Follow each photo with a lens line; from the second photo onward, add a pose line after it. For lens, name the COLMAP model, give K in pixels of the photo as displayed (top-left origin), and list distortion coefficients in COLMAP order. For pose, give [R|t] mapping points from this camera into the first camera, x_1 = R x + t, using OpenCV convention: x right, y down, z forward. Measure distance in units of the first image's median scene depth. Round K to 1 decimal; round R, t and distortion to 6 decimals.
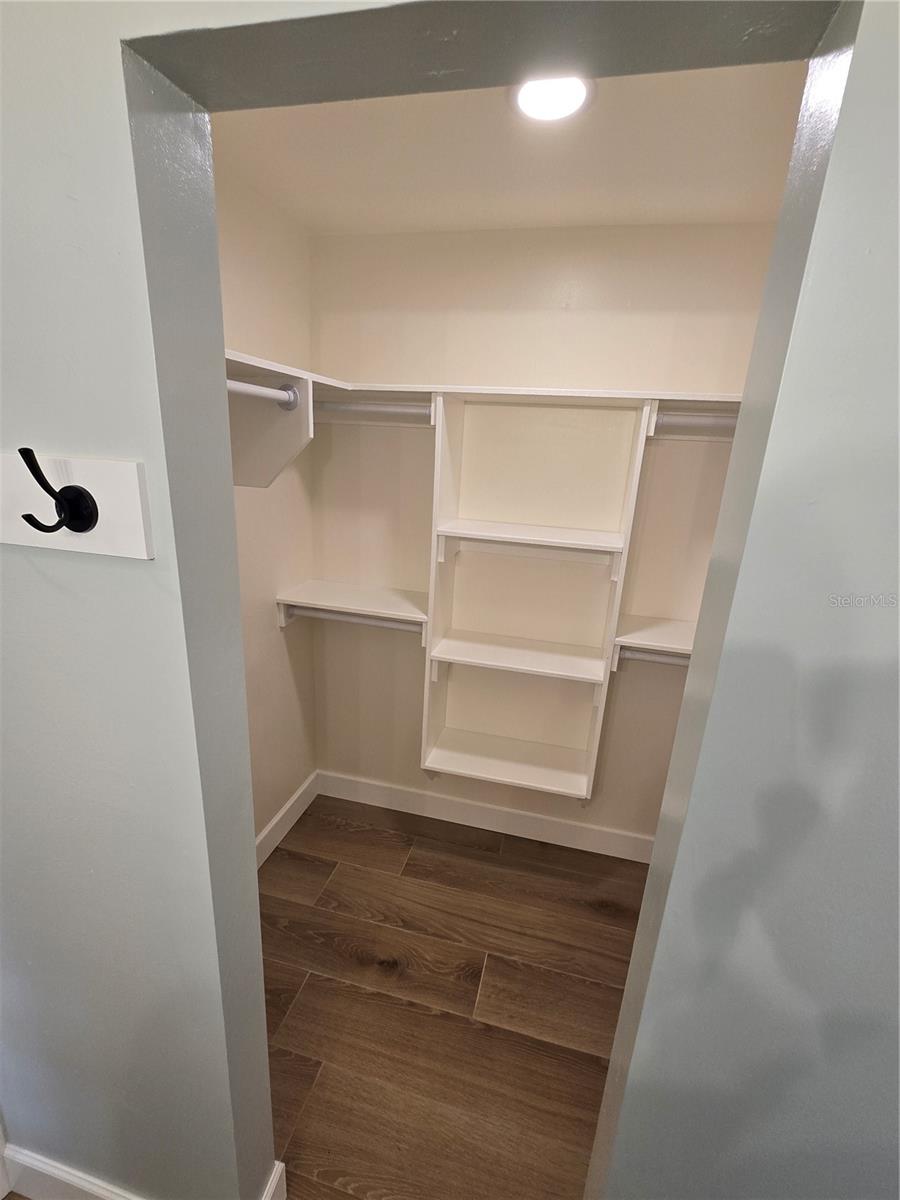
lens RADIAL K [[541.6, 0, 448.0], [0, 541.6, 609.0], [0, 0, 1]] dist [-0.008799, 0.004674]
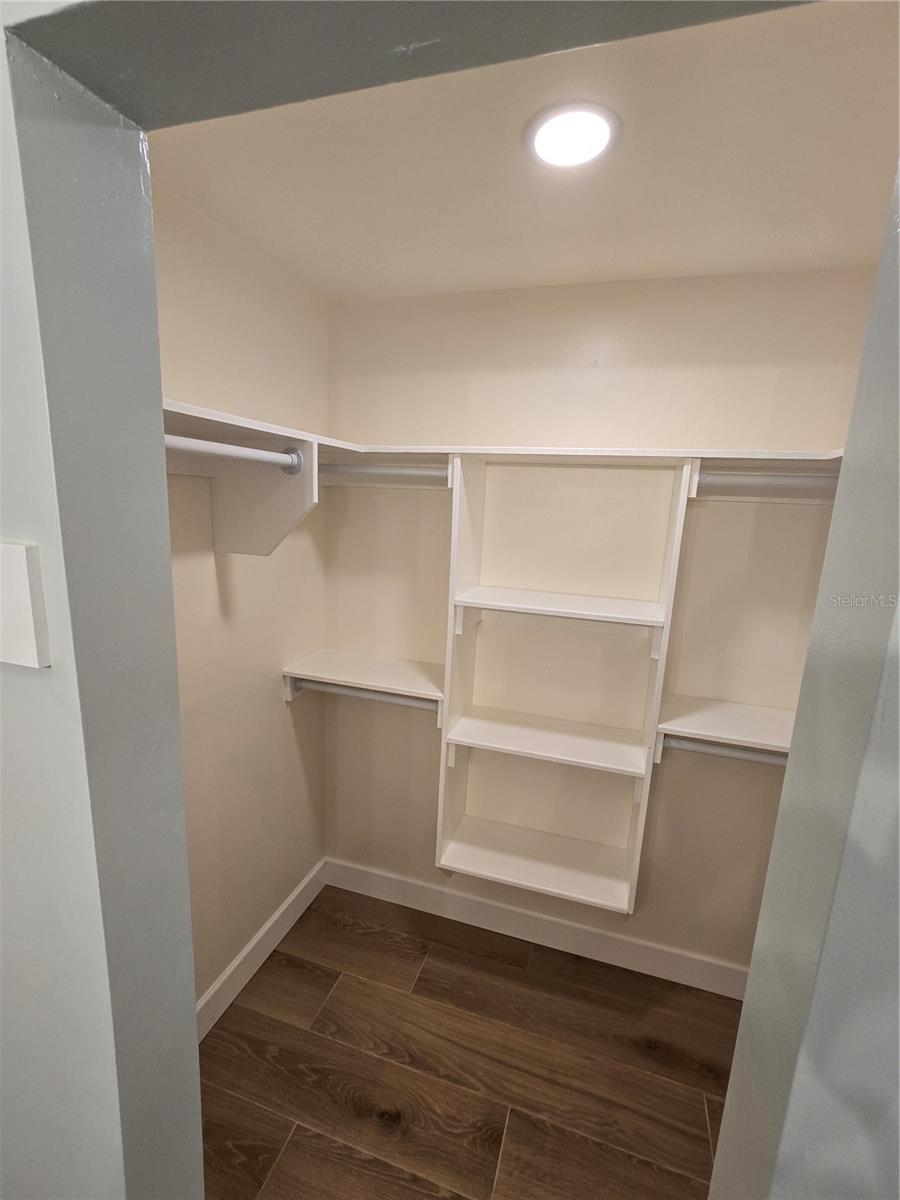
lens RADIAL K [[541.6, 0, 448.0], [0, 541.6, 609.0], [0, 0, 1]] dist [-0.008799, 0.004674]
pose [[0.997946, 0.004833, -0.063883, 0.026678], [-0.011293, 0.994808, -0.101142, -0.037265], [0.063062, 0.101655, 0.992819, 0.094819]]
